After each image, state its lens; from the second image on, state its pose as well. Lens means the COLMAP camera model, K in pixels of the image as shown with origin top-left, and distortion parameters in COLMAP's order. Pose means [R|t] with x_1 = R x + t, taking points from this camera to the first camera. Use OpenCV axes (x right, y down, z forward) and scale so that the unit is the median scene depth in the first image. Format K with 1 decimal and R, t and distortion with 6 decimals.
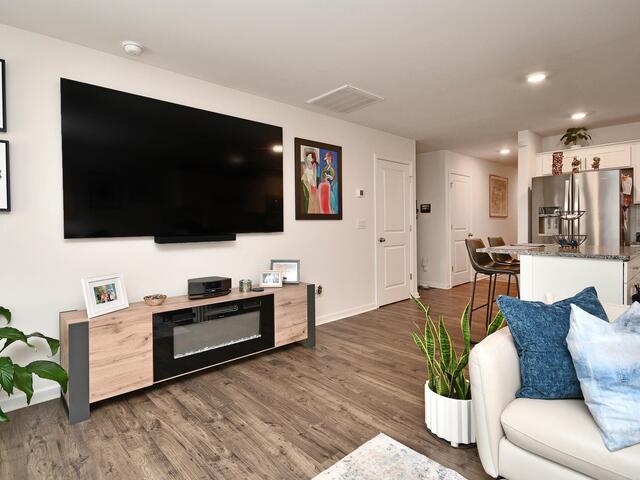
lens RADIAL K [[351.0, 0, 309.0], [0, 351.0, 231.0], [0, 0, 1]] dist [0.000312, -0.000394]
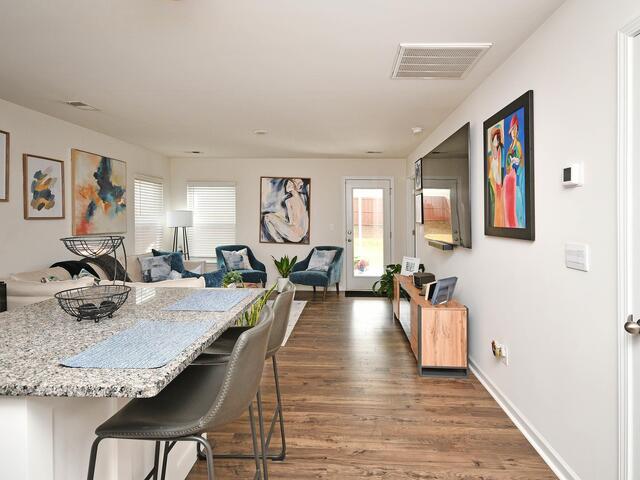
lens RADIAL K [[381.6, 0, 343.3], [0, 381.6, 225.2], [0, 0, 1]] dist [0.001306, 0.003598]
pose [[-0.688324, 0.022166, -0.725064, 0.717817], [-0.007552, 0.999260, 0.037718, -0.077341], [0.725364, 0.031438, -0.687647, 1.285688]]
